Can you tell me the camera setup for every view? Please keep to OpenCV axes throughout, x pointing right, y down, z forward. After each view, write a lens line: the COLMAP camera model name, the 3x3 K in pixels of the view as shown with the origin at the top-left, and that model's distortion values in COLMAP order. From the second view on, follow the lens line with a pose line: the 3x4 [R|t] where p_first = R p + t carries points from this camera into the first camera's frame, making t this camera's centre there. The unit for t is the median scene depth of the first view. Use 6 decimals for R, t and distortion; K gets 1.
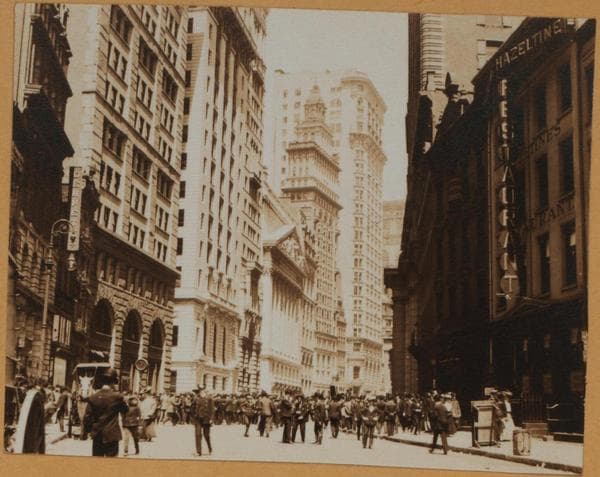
lens RADIAL K [[973.5, 0, 300.0], [0, 973.5, 238.5], [0, 0, 1]] dist [0.138155, -0.005054]
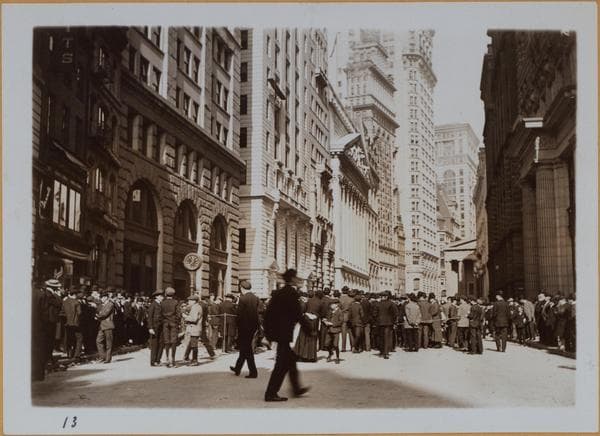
lens RADIAL K [[840.4, 0, 300.0], [0, 840.4, 218.0], [0, 0, 1]] dist [-0.006783, -0.049596]
pose [[0.997790, -0.033235, -0.057530, -0.027077], [0.036145, 0.998080, 0.050303, 0.036664], [0.055748, -0.052271, 0.997076, 0.213472]]
